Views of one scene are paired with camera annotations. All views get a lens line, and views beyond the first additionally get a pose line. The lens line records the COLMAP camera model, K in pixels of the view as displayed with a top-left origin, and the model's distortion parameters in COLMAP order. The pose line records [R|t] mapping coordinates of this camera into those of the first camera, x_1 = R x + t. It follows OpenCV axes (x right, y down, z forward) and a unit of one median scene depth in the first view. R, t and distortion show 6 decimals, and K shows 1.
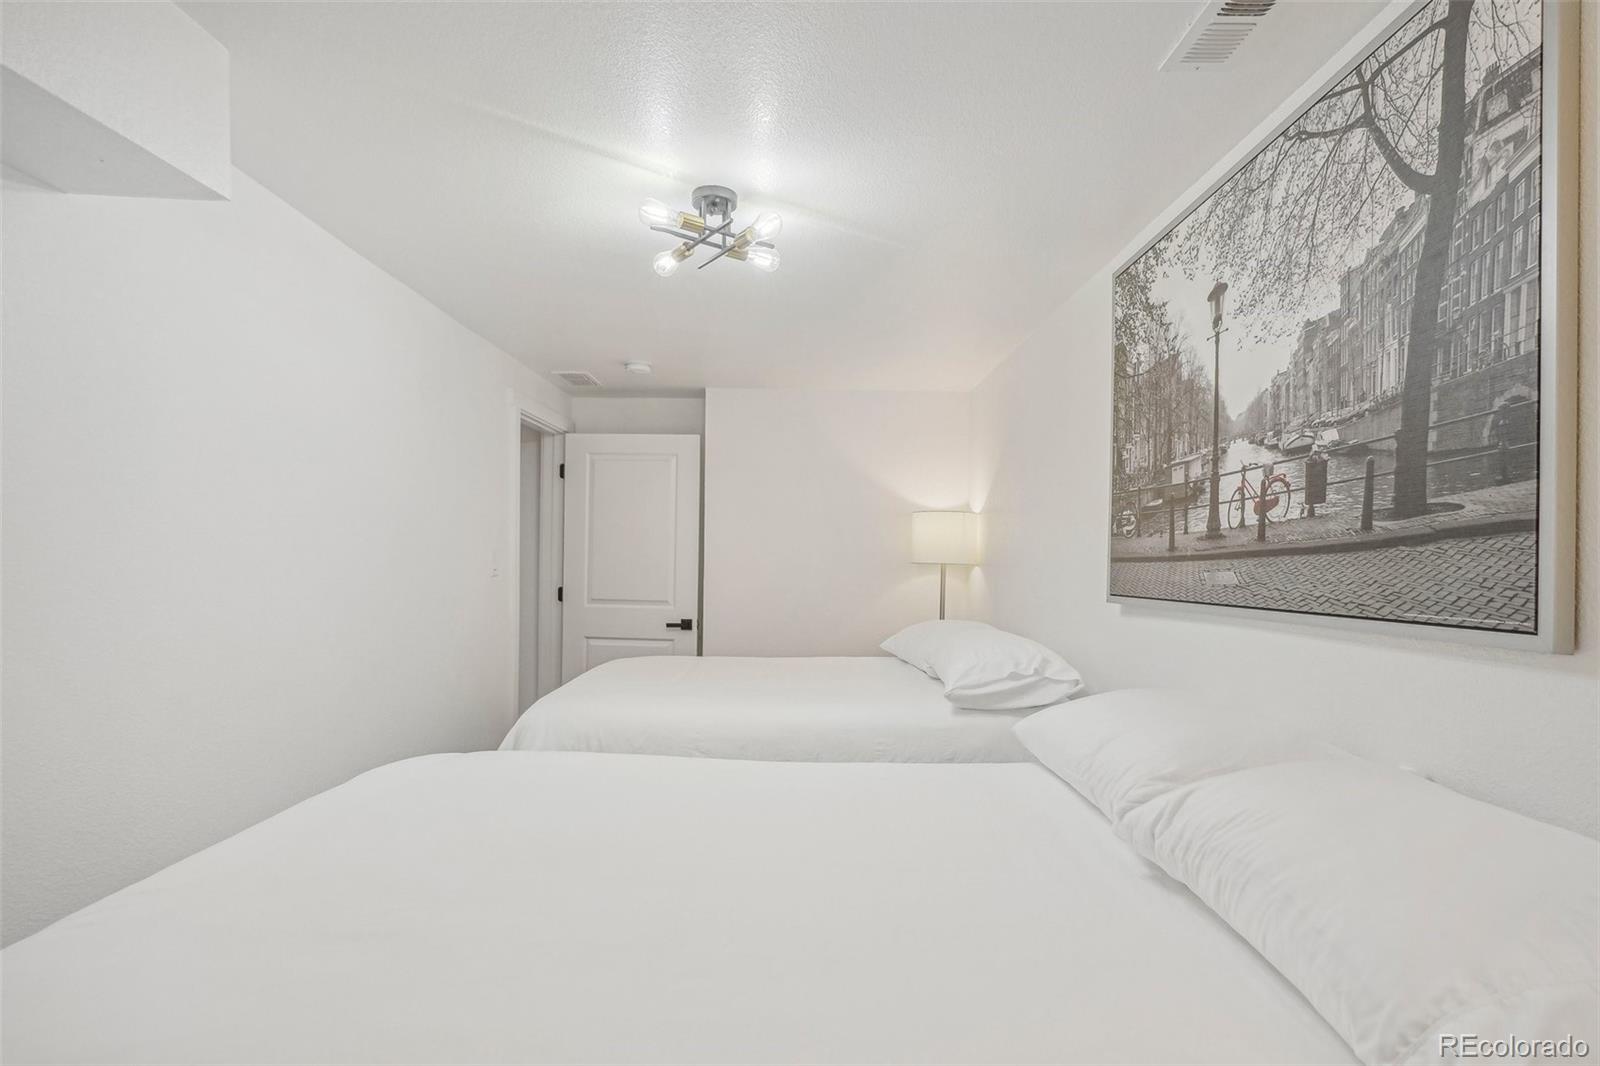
lens RADIAL K [[770.6, 0, 798.9], [0, 770.6, 560.1], [0, 0, 1]] dist [-0.004185, -0.000451]
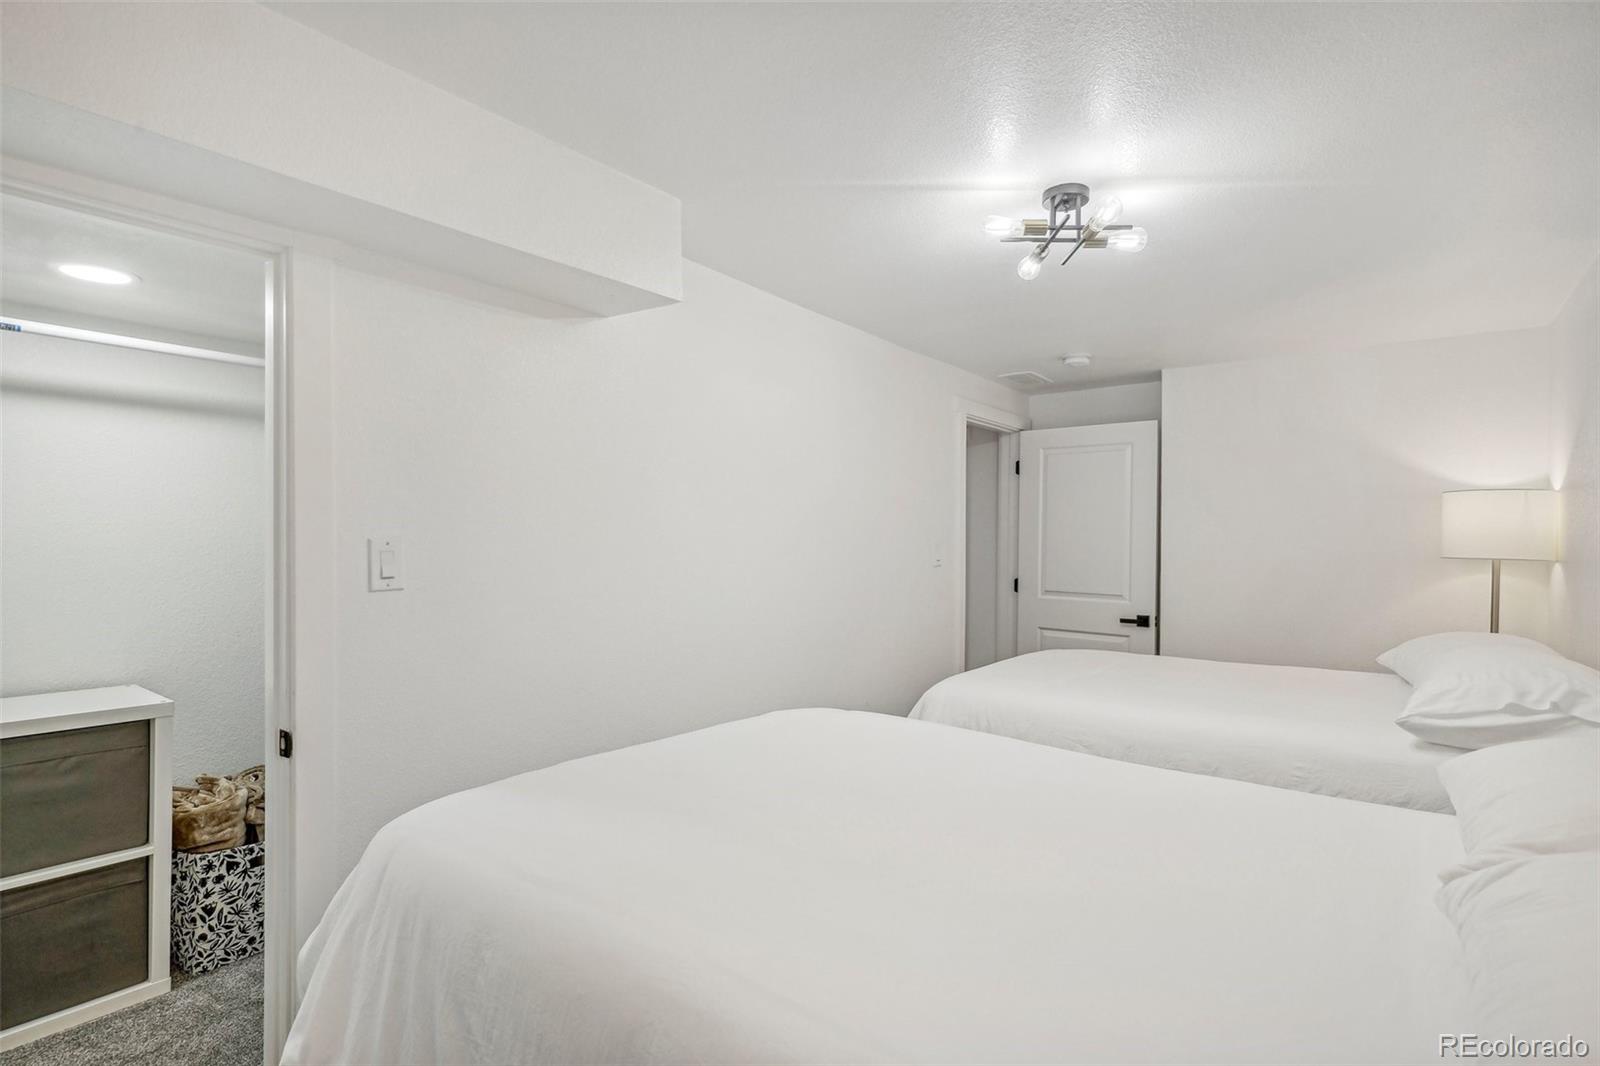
lens RADIAL K [[770.6, 0, 816.1], [0, 770.6, 537.1], [0, 0, 1]] dist [-0.004185, -0.000451]
pose [[0.803448, -0.008156, -0.595319, 0.231506], [-0.004291, 0.999801, -0.019488, 0.002008], [0.595360, 0.018212, 0.803253, -0.003889]]
